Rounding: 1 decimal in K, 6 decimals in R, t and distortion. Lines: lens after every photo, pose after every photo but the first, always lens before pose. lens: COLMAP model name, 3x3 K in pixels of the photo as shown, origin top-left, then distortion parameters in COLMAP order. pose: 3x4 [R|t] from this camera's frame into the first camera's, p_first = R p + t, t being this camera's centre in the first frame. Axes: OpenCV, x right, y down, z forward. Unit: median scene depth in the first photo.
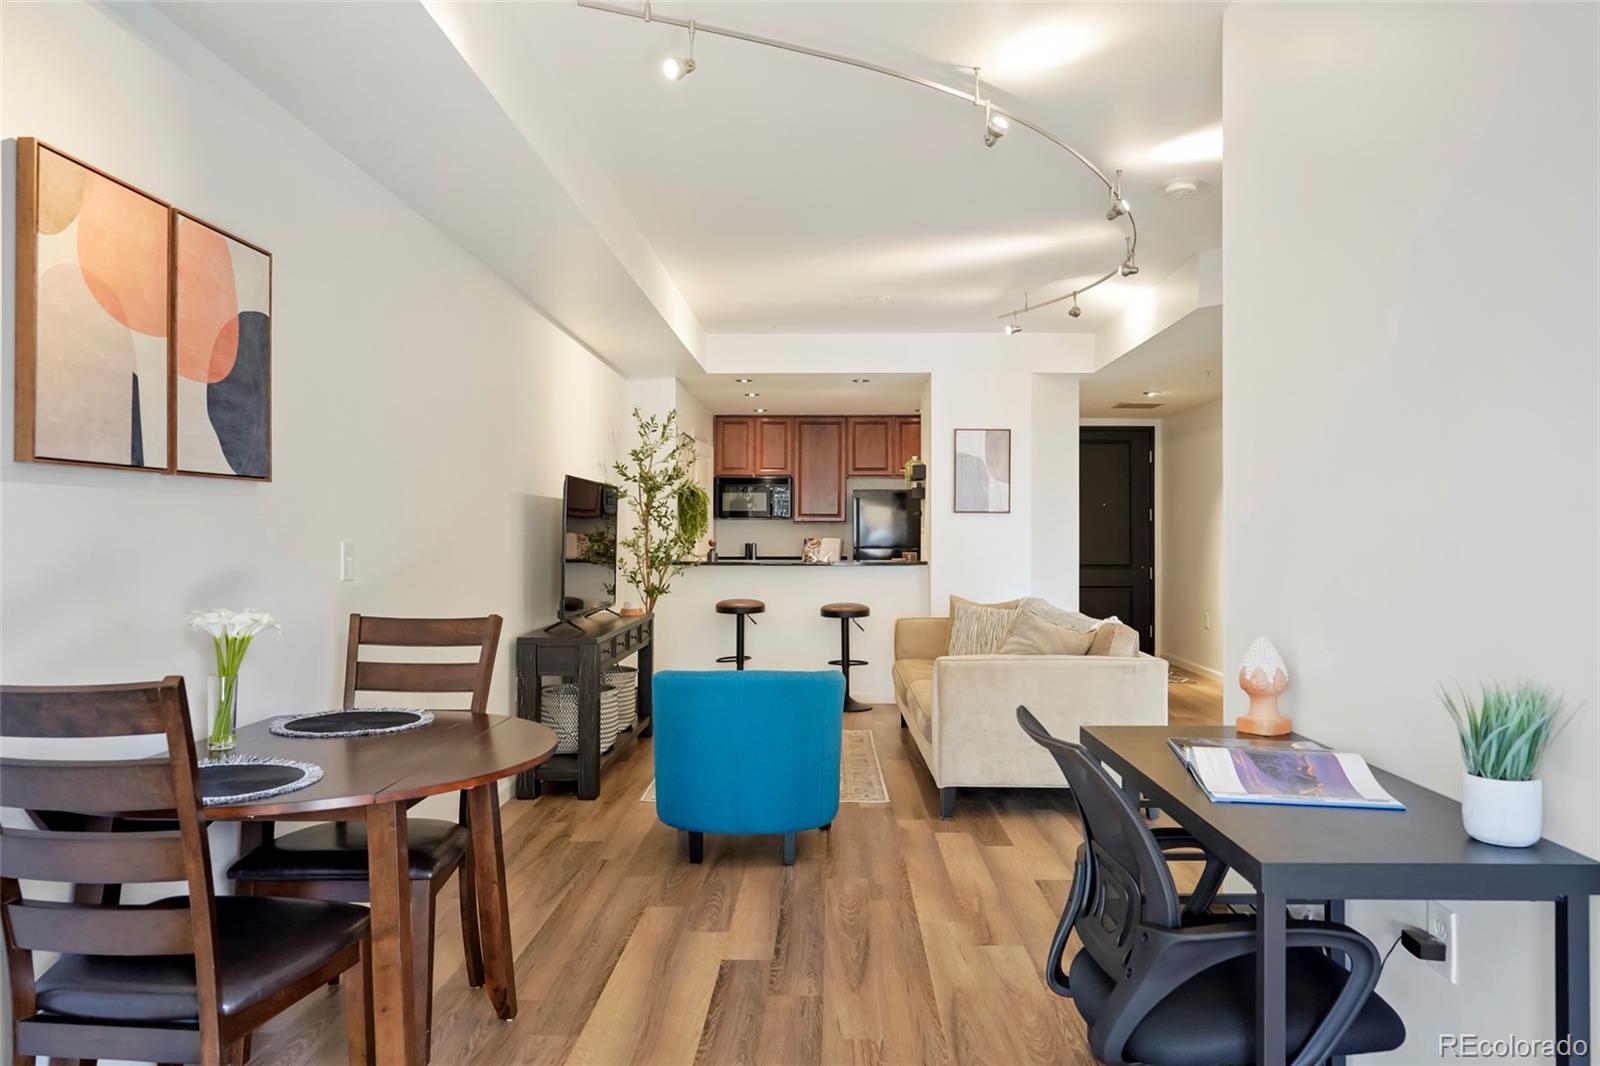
lens RADIAL K [[1013.7, 0, 800.0], [0, 1013.7, 533.0], [0, 0, 1]] dist [-0.000135, -0.000510]
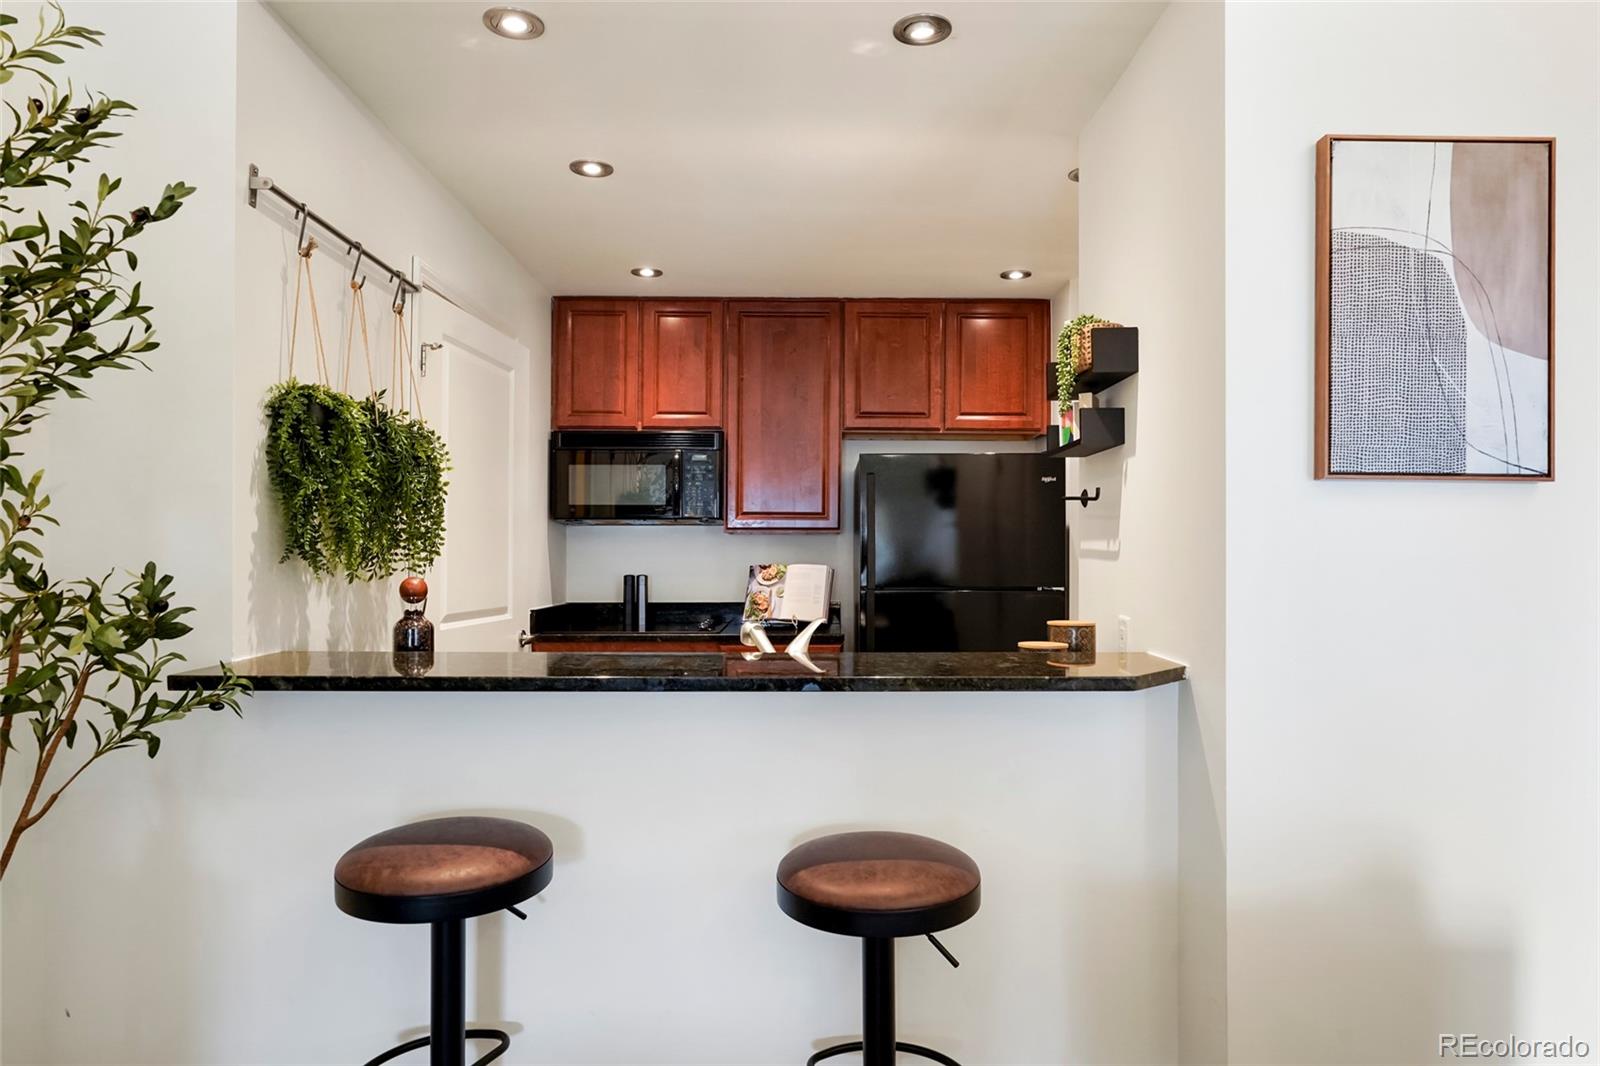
lens RADIAL K [[981.1, 0, 823.1], [0, 981.1, 554.0], [0, 0, 1]] dist [0.000224, 0.000212]
pose [[0.998382, 0.001689, 0.056832, 0.016981], [-0.001949, 0.999988, 0.004524, -0.002388], [-0.056823, -0.004627, 0.998374, 0.757047]]
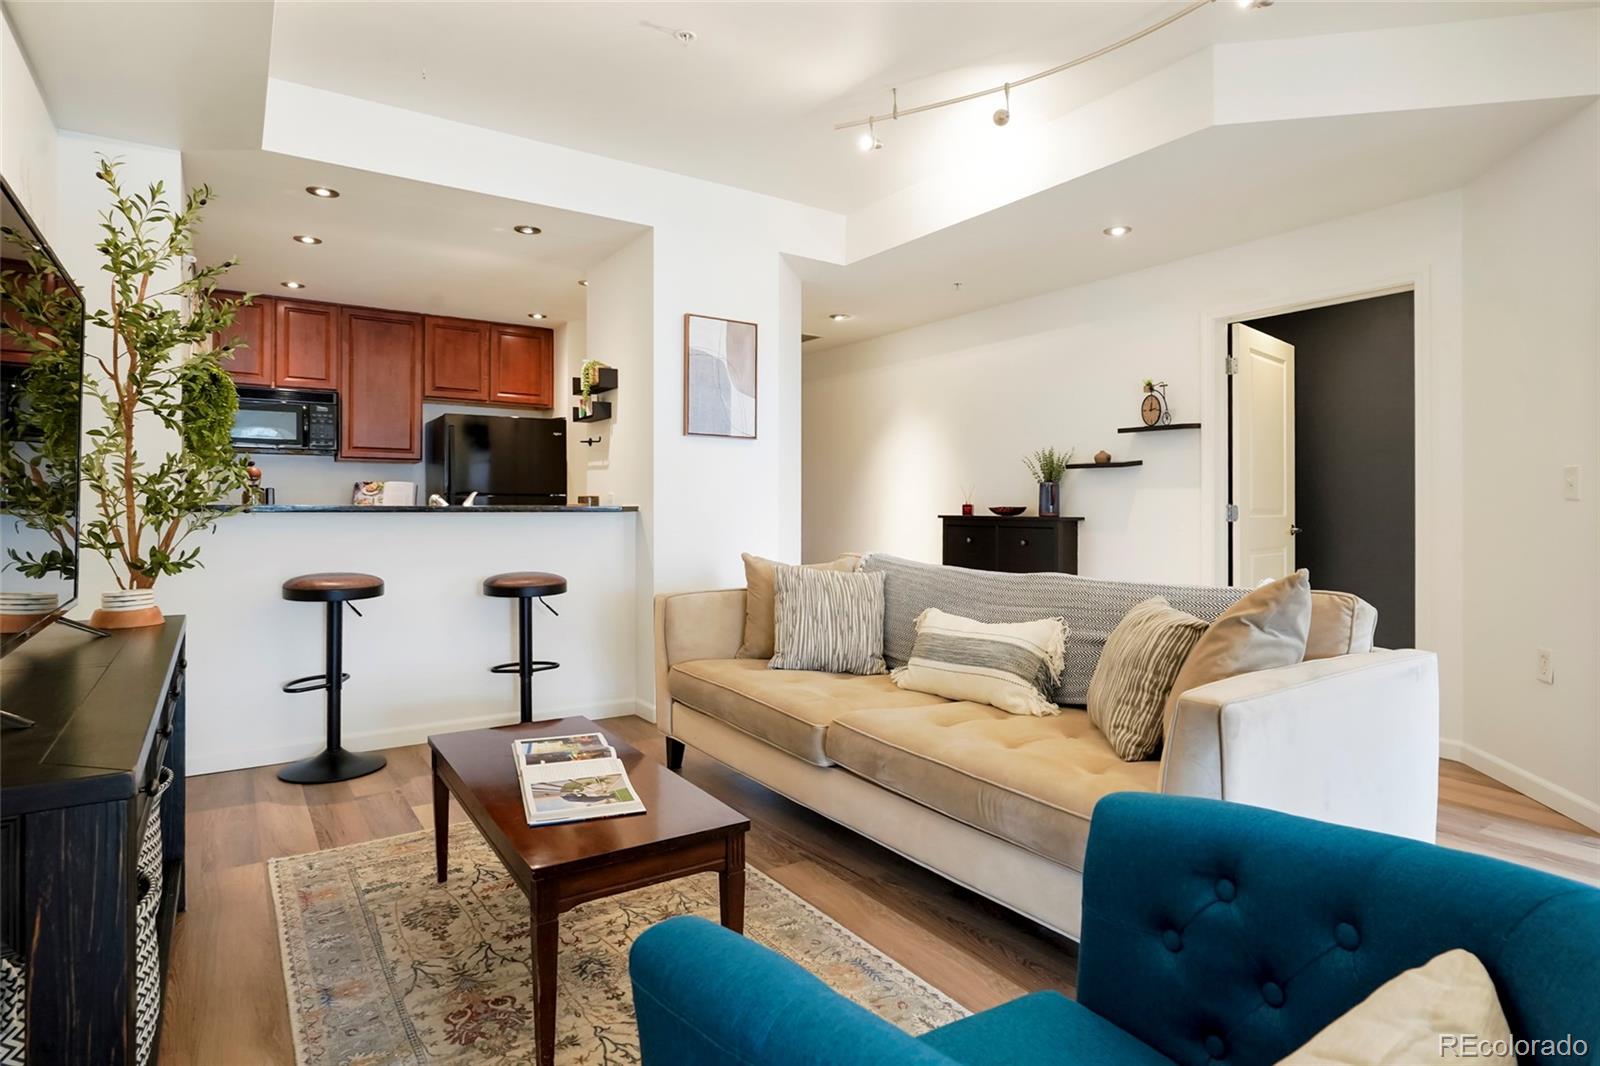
lens RADIAL K [[841.6, 0, 784.1], [0, 841.6, 510.0], [0, 0, 1]] dist [-0.001935, 0.001117]
pose [[0.818854, 0.000527, 0.574002, -0.120655], [-0.005873, 0.999955, 0.007459, 0.025930], [-0.573972, -0.009478, 0.818820, 0.483654]]
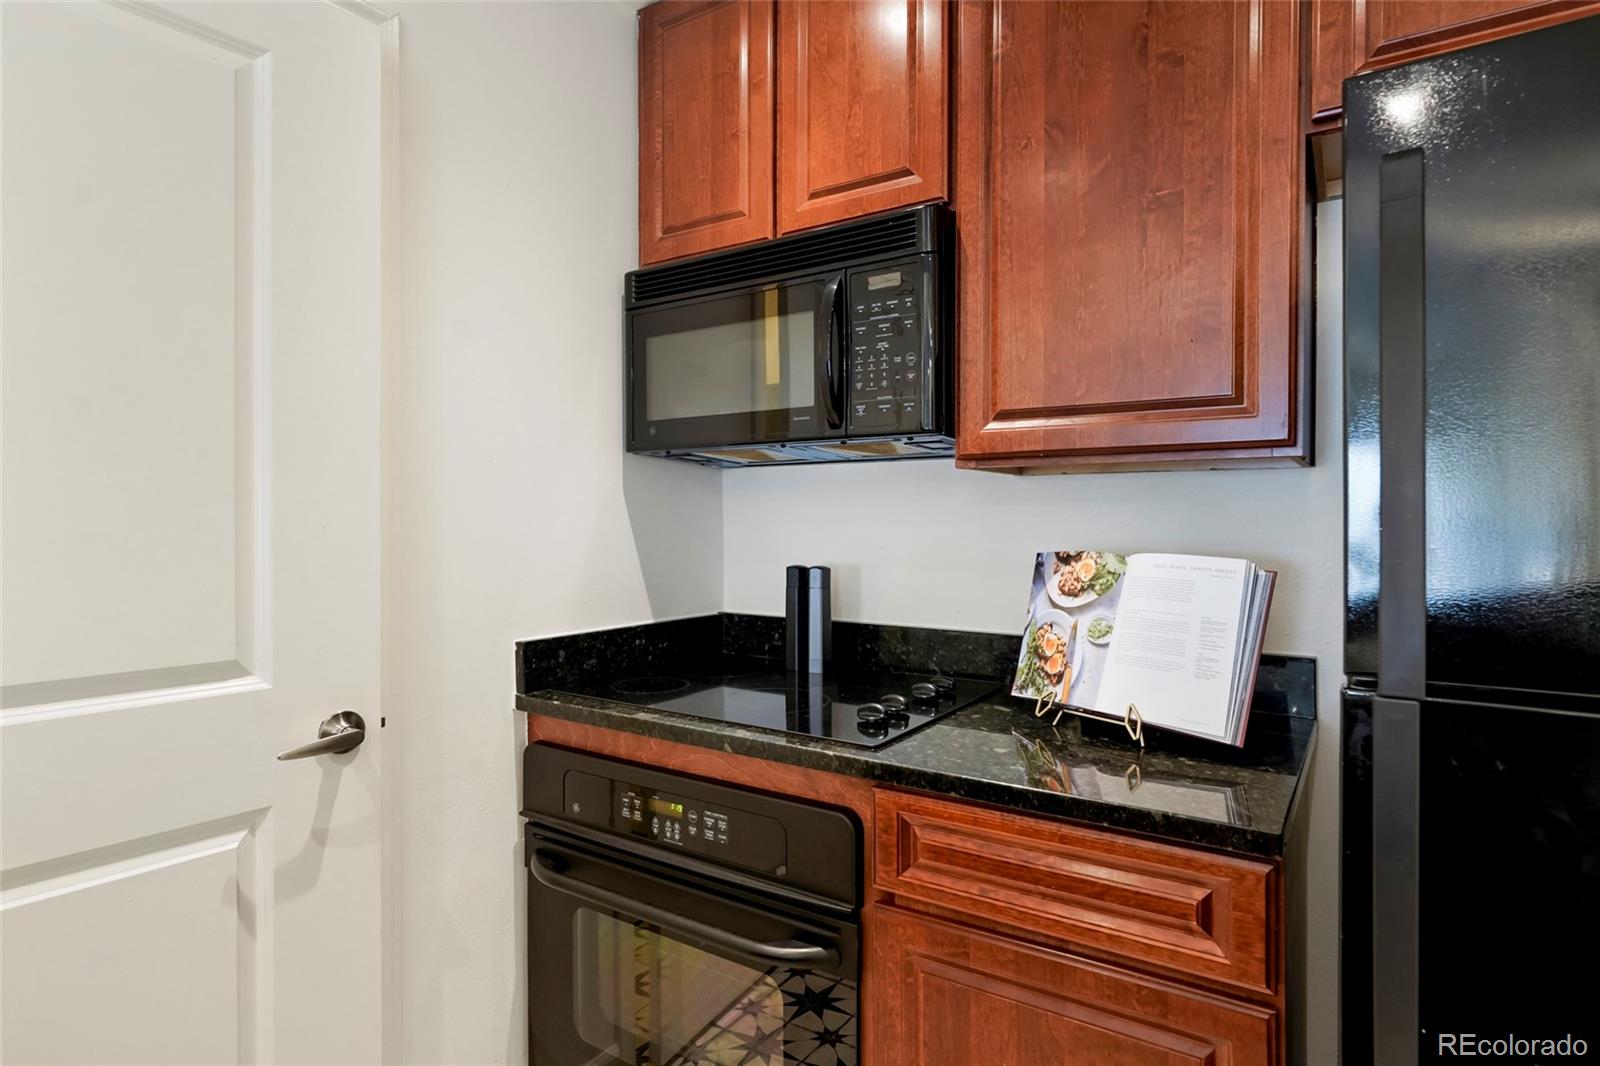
lens RADIAL K [[835.6, 0, 808.1], [0, 835.6, 515.1], [0, 0, 1]] dist [-0.001787, 0.000518]
pose [[0.851732, 0.000583, -0.523977, 0.066133], [0.001762, 0.999991, 0.003978, -0.002232], [0.523975, -0.004311, 0.851723, 1.177193]]
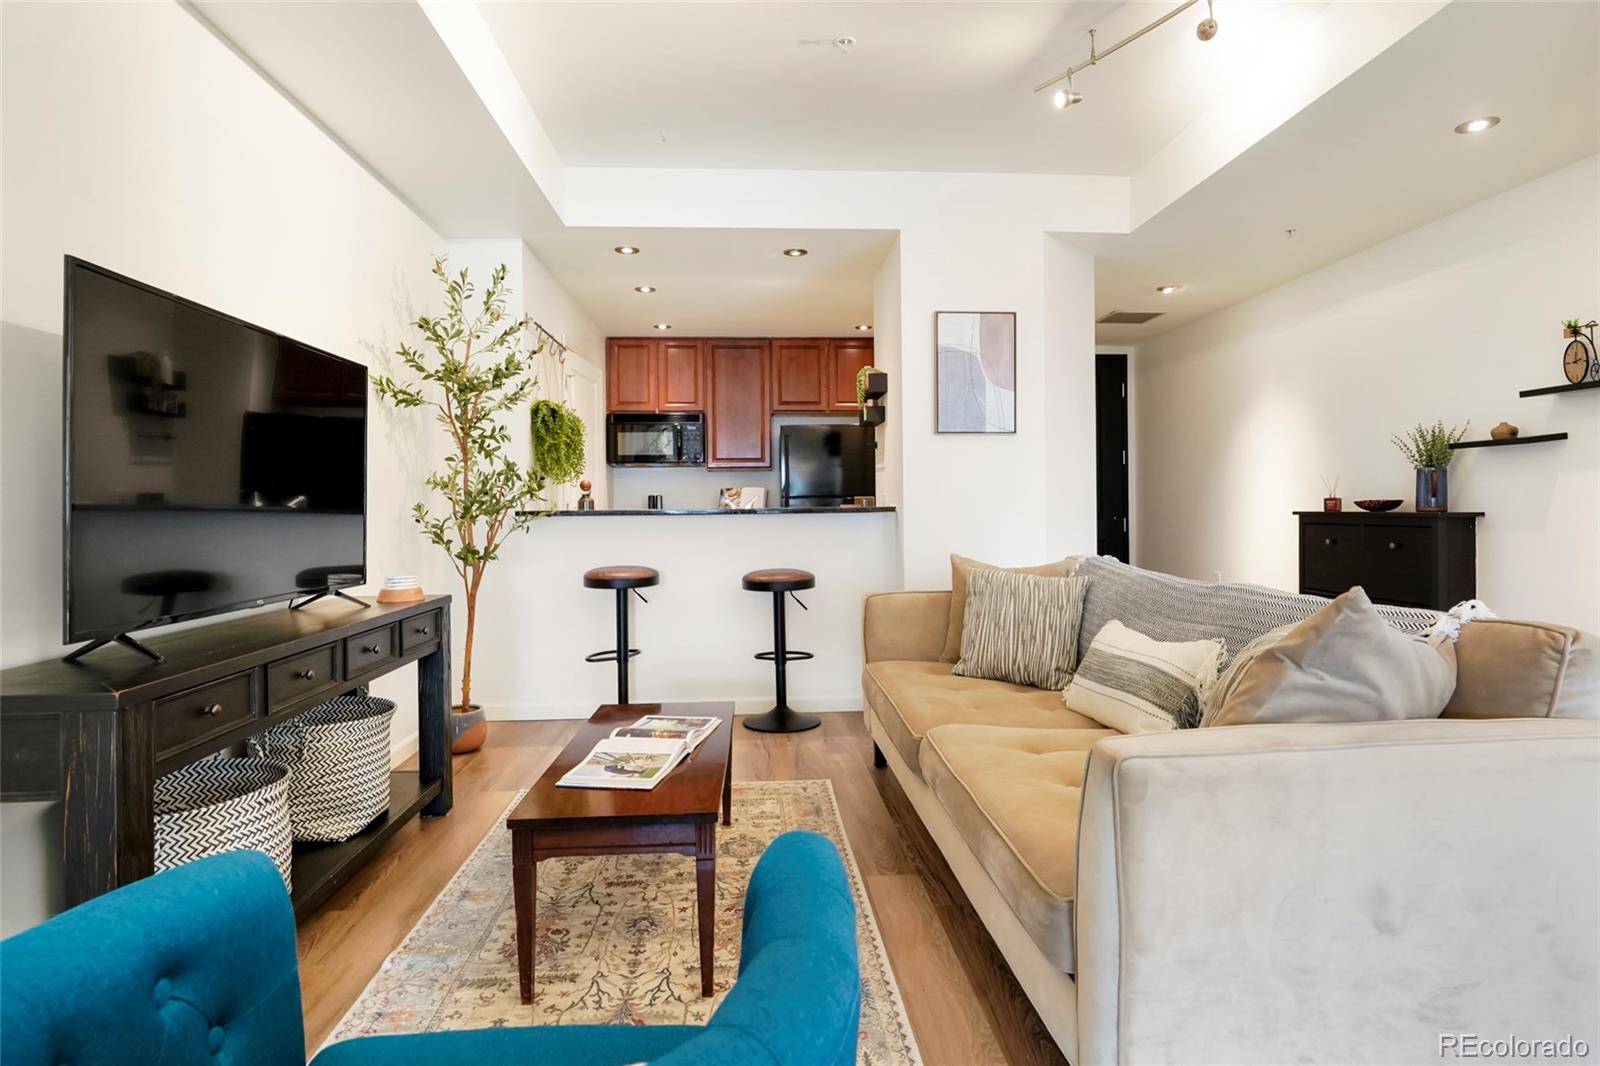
lens RADIAL K [[835.6, 0, 808.1], [0, 835.6, 515.1], [0, 0, 1]] dist [-0.001787, 0.000518]
pose [[0.994686, -0.012693, 0.102166, 0.007532], [0.011364, 0.999843, 0.013579, 0.025577], [-0.102322, -0.012346, 0.994675, 0.439495]]
